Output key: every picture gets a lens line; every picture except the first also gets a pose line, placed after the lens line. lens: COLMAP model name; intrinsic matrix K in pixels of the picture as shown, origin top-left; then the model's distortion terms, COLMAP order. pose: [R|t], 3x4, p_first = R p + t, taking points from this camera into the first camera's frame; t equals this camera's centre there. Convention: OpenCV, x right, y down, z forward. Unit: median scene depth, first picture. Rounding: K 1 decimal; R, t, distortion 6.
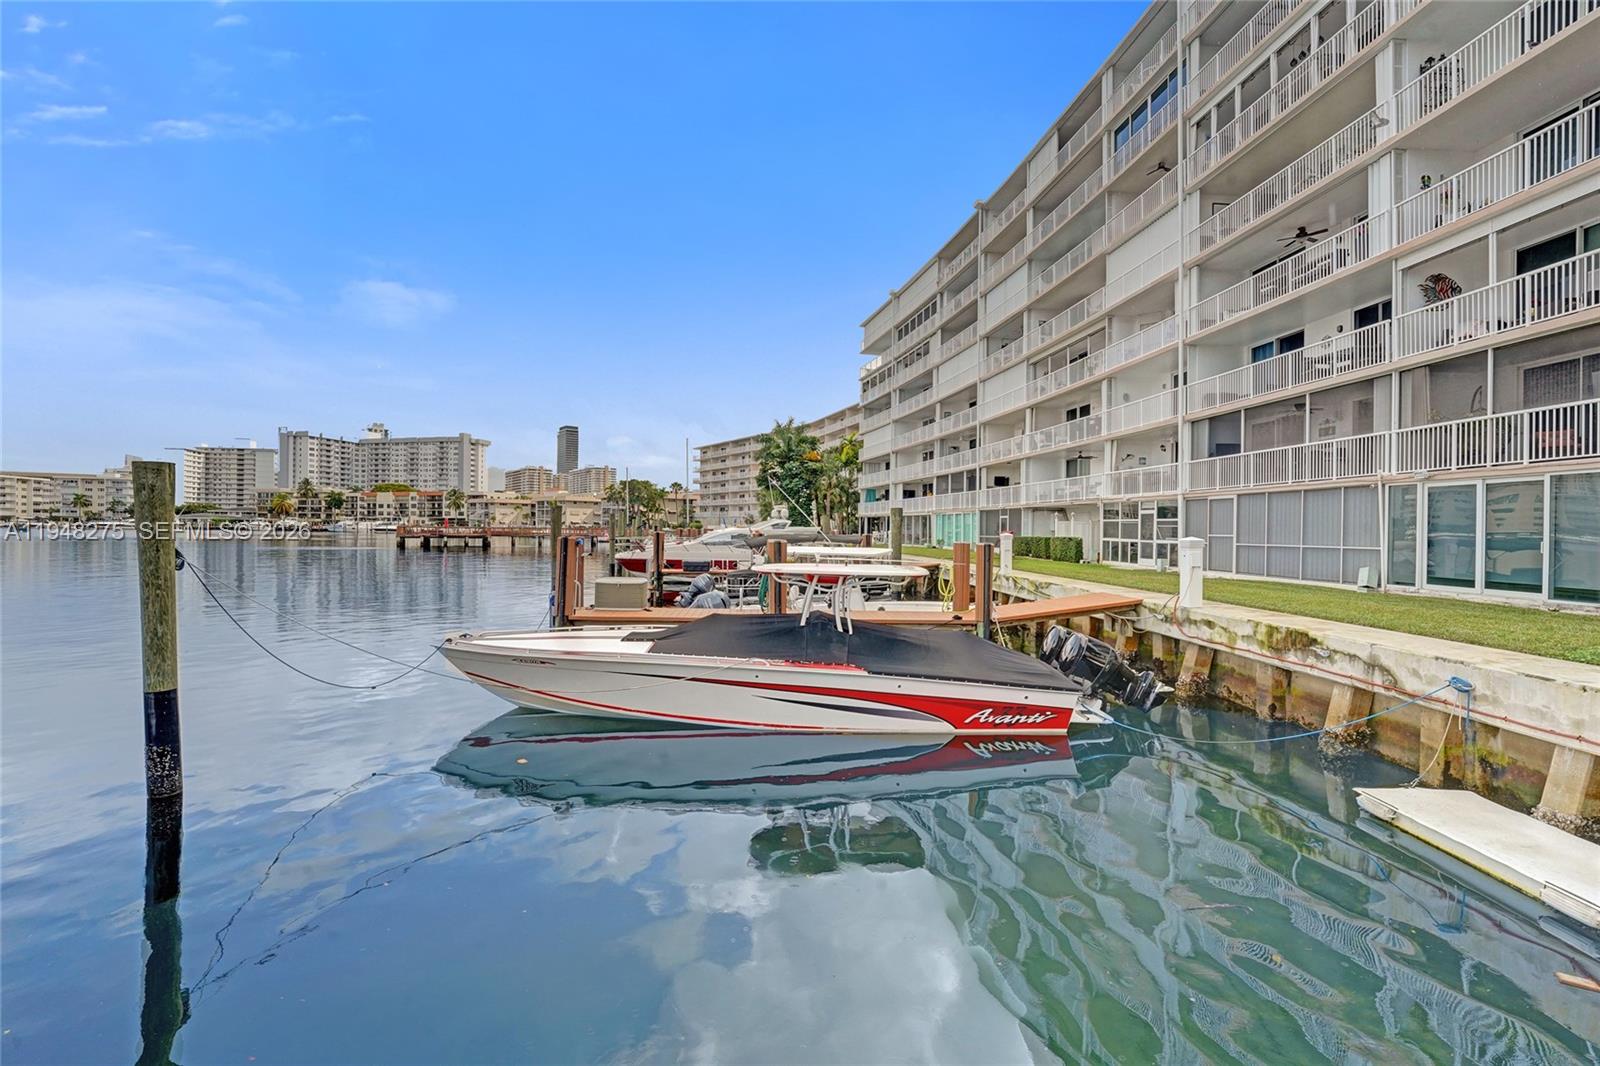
lens RADIAL K [[656.5, 0, 800.2], [0, 656.5, 530.8], [0, 0, 1]] dist [-0.001655, 0.000474]
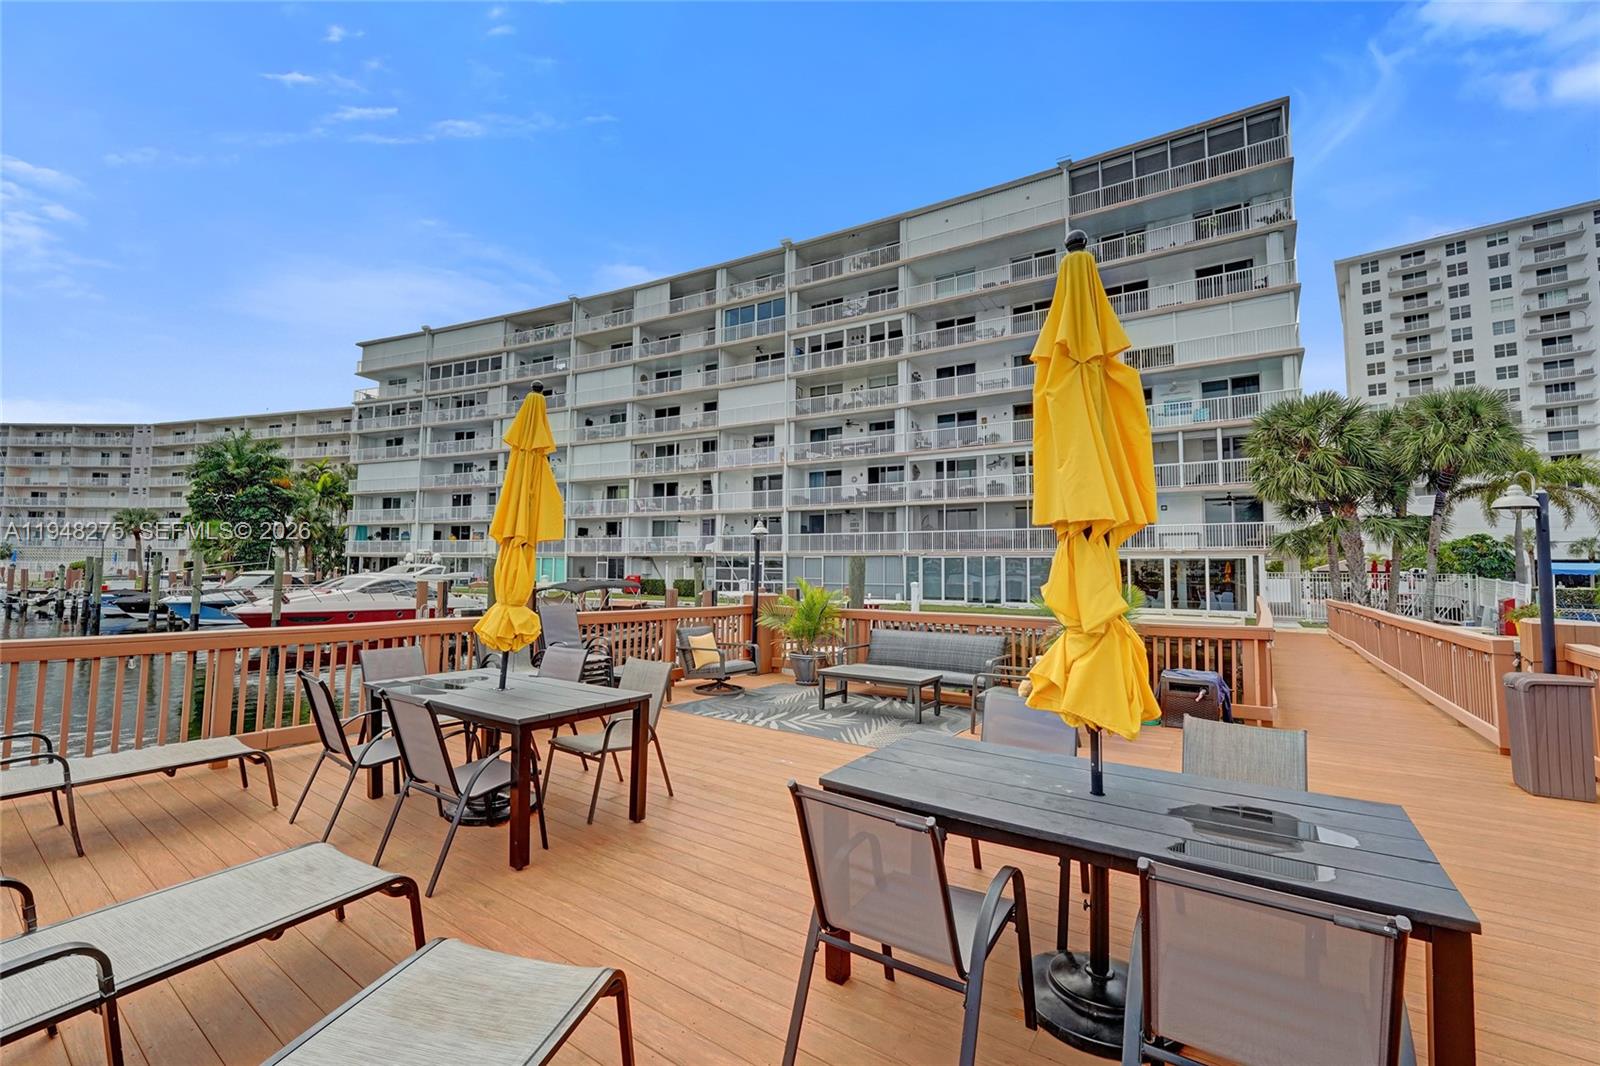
lens RADIAL K [[657.1, 0, 797.8], [0, 657.1, 529.2], [0, 0, 1]] dist [-0.021269, 0.001014]
pose [[0.578634, 0.050955, 0.813994, -0.682211], [-0.002054, 0.998134, -0.061022, -0.014221], [-0.815585, 0.033638, 0.577659, -0.004308]]
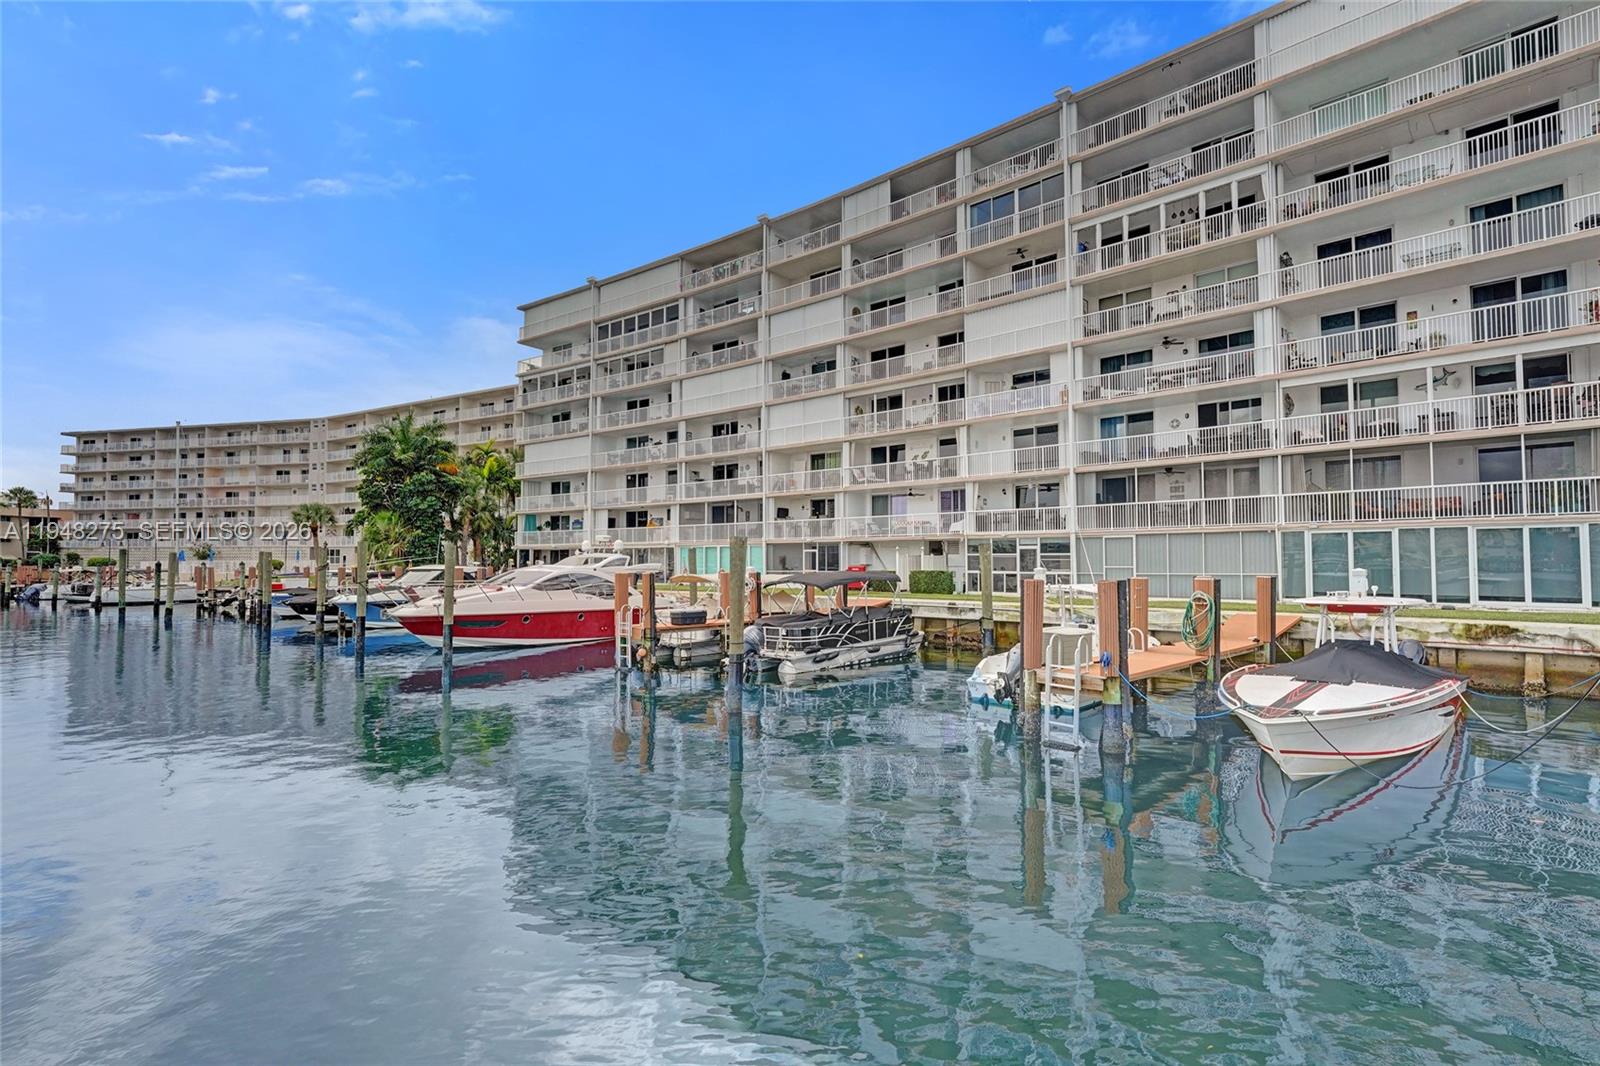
lens RADIAL K [[742.4, 0, 804.4], [0, 742.4, 532.5], [0, 0, 1]] dist [-0.003041, -0.001335]
pose [[0.746891, 0.020704, 0.664624, -0.604378], [0.009083, 0.999104, -0.041331, -0.004462], [-0.664884, 0.036907, 0.746034, 0.275780]]
